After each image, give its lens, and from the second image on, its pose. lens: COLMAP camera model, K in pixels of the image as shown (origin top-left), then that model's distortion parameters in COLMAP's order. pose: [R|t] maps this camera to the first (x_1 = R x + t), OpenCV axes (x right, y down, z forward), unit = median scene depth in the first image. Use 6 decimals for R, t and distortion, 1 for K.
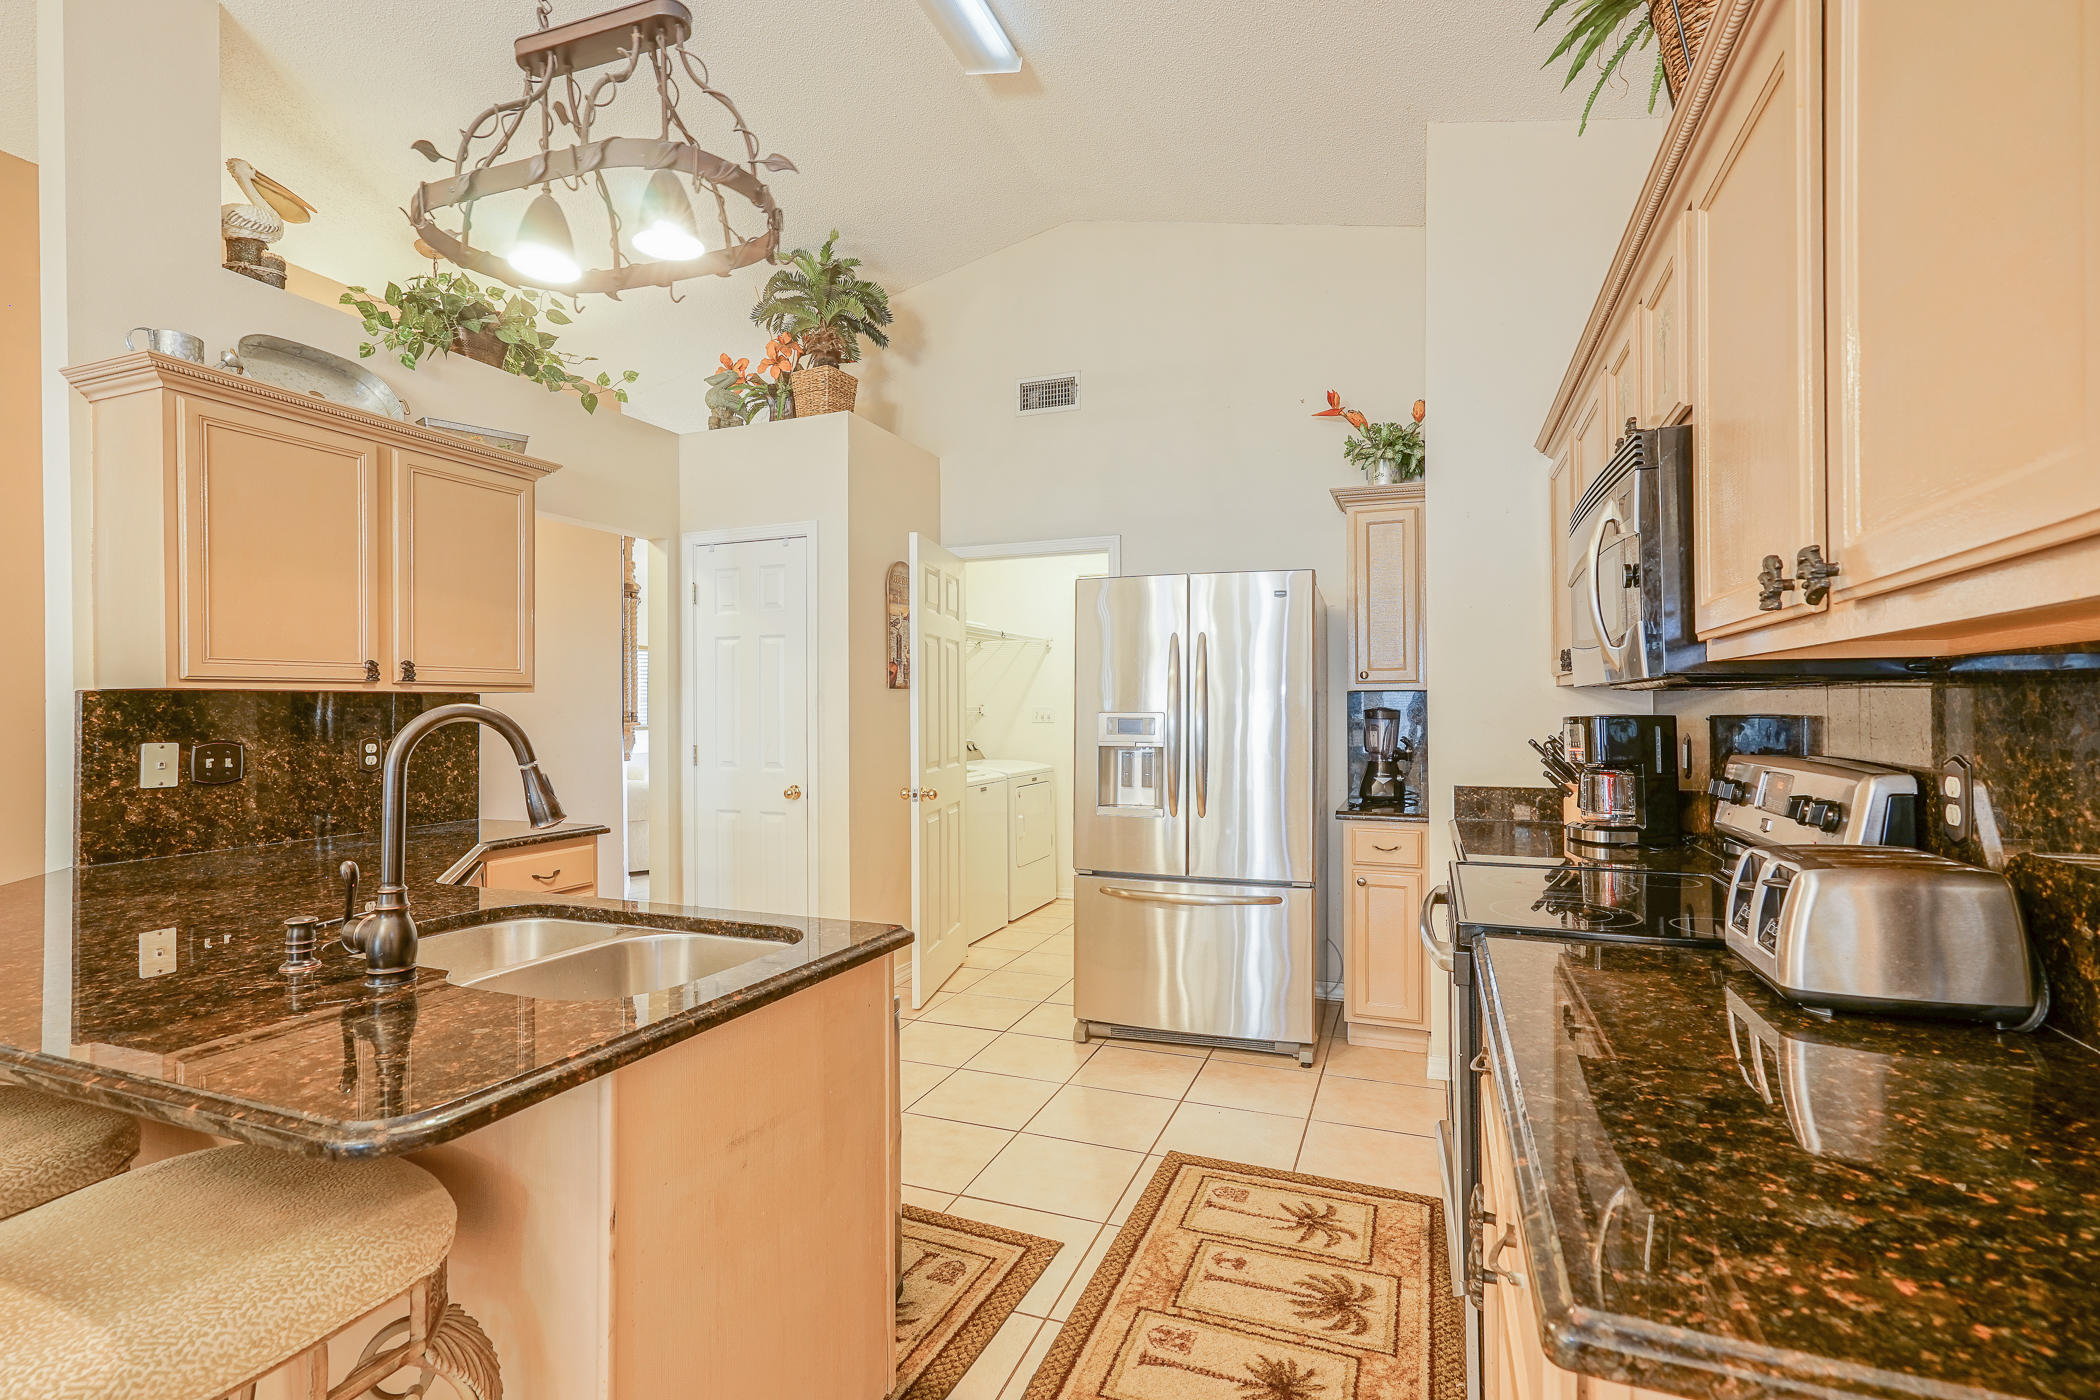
lens RADIAL K [[969.6, 0, 1046.2], [0, 969.6, 699.4], [0, 0, 1]] dist [-0.001692, 0.009261]
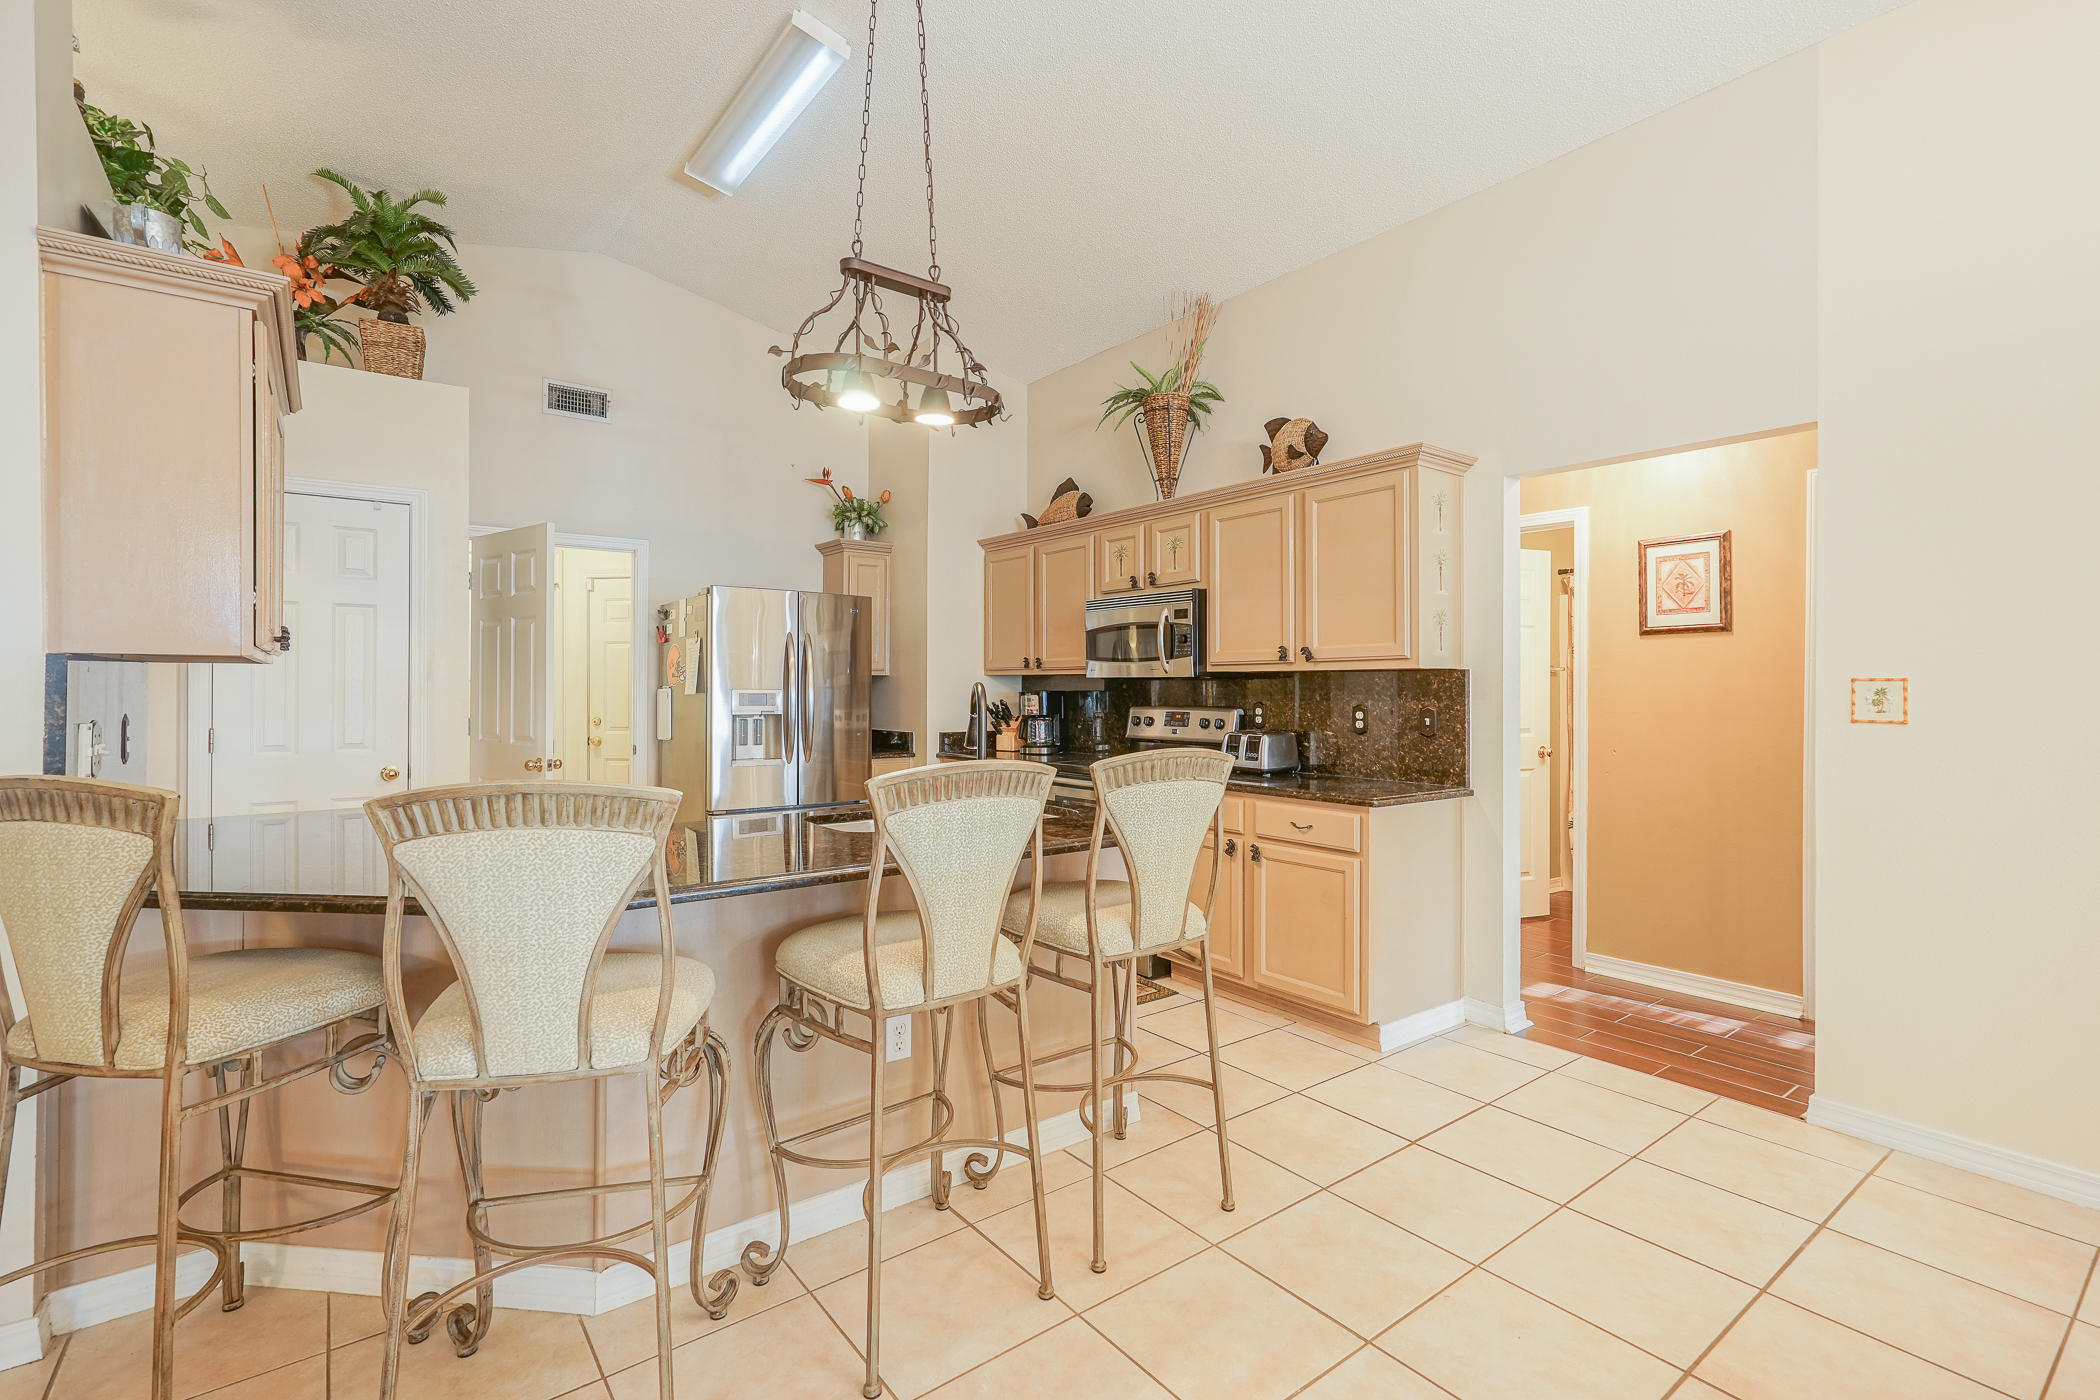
lens RADIAL K [[967.5, 0, 1053.5], [0, 967.5, 681.5], [0, 0, 1]] dist [-0.002313, 0.008266]
pose [[0.514261, 0.011023, 0.857563, -1.097124], [-0.012686, 0.999906, -0.005244, 0.006365], [-0.857540, -0.008182, 0.514353, -0.051643]]
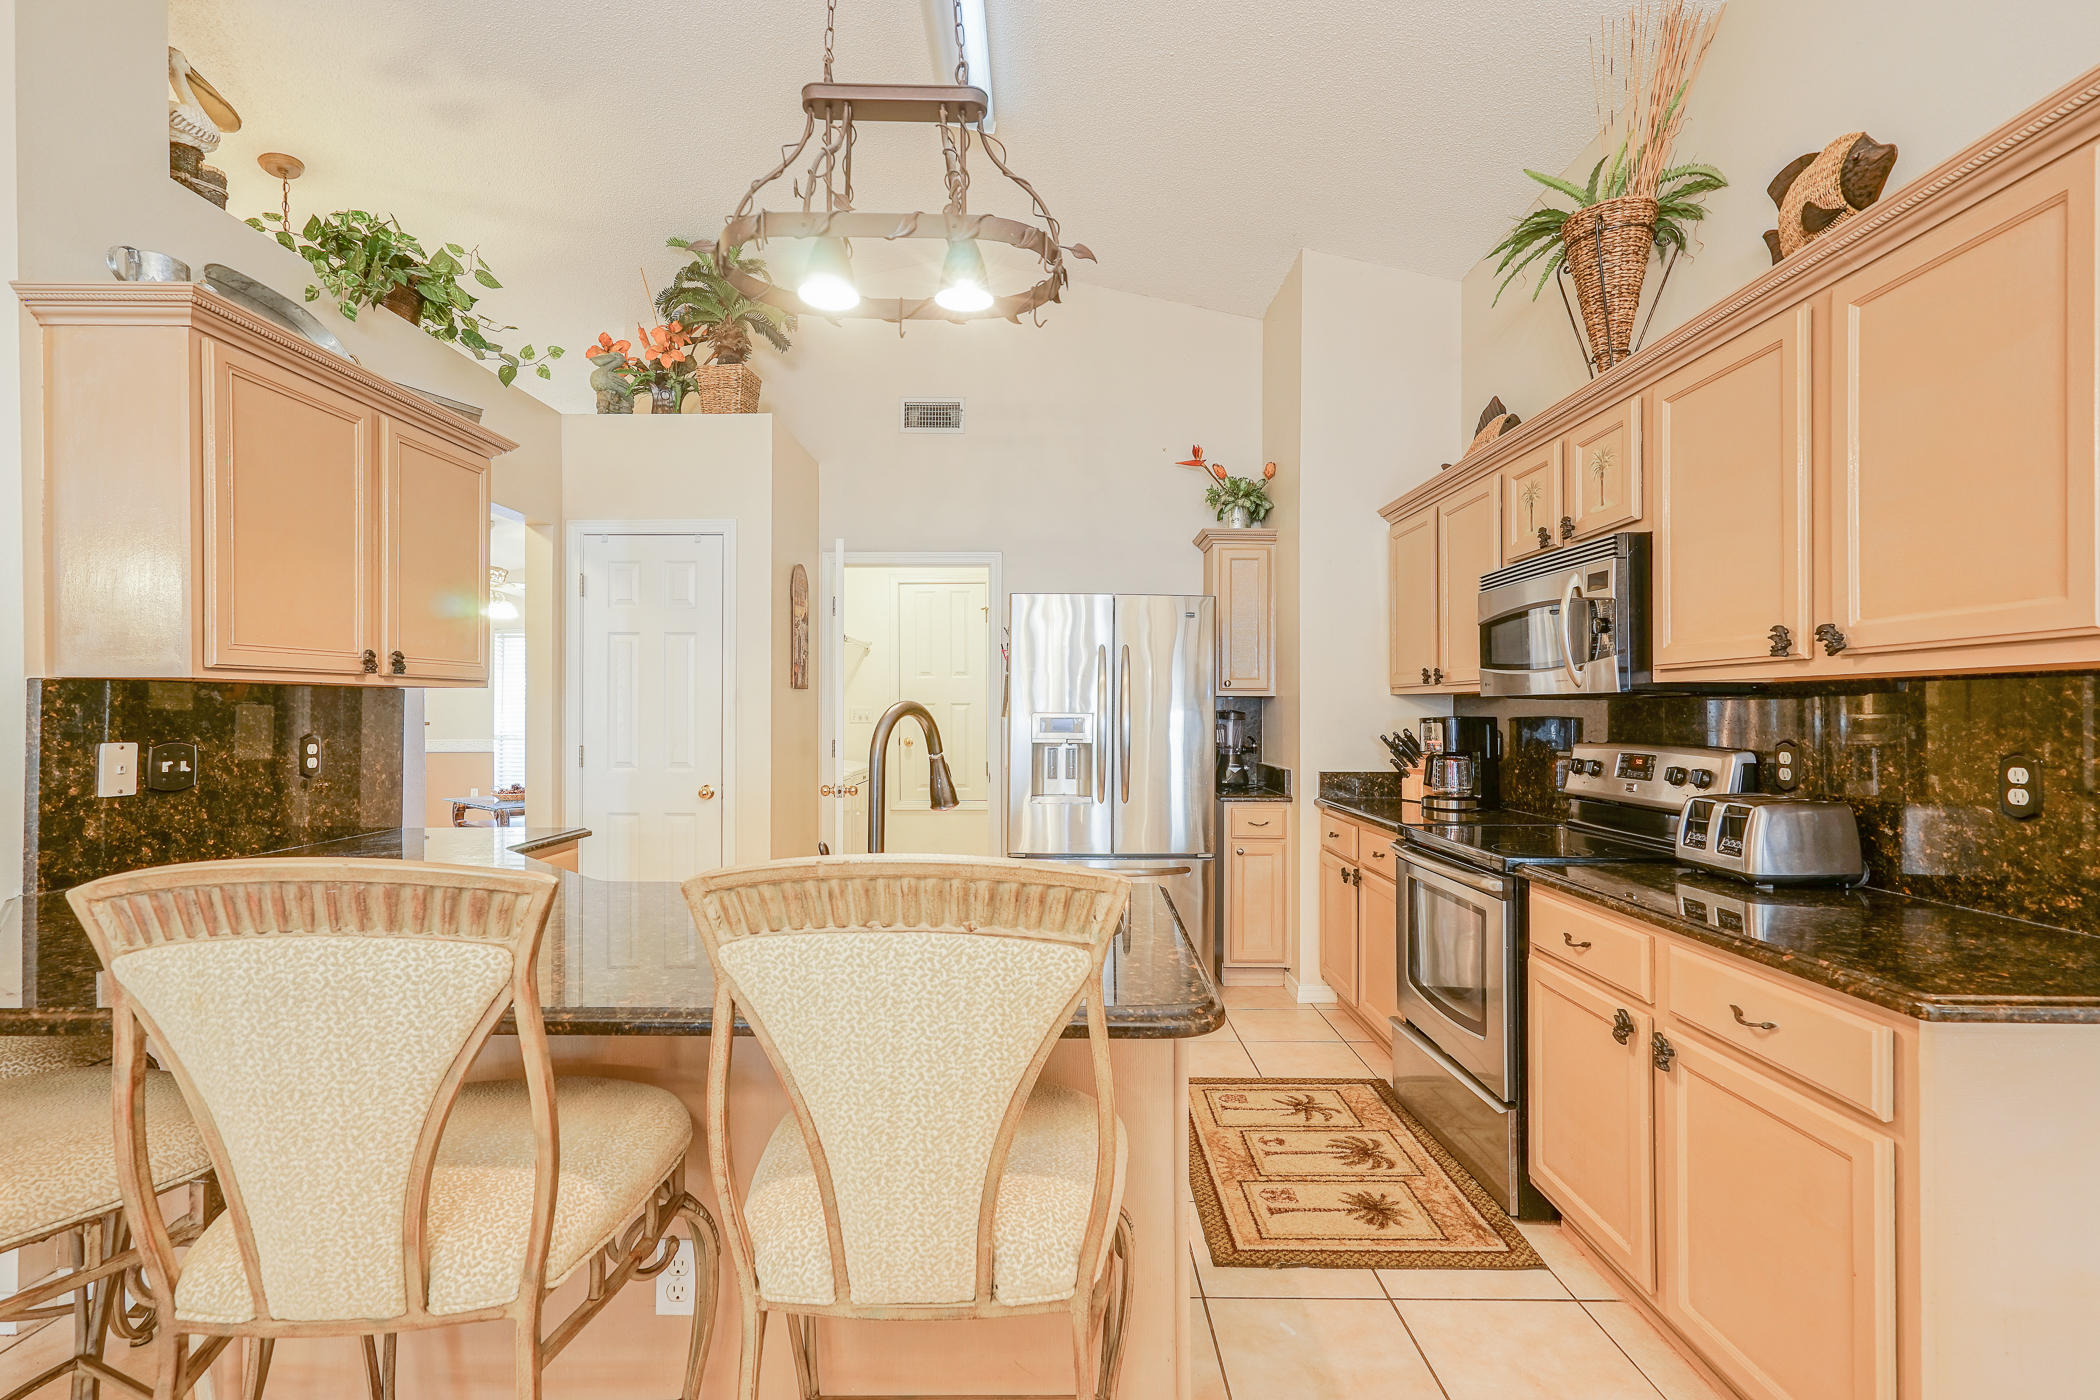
lens RADIAL K [[957.8, 0, 1049.5], [0, 957.8, 705.7], [0, 0, 1]] dist [-0.001499, 0.008917]
pose [[0.931345, 0.008424, 0.364040, -0.434924], [-0.009983, 0.999947, 0.002401, 0.002819], [-0.364001, -0.005871, 0.931380, -0.054132]]
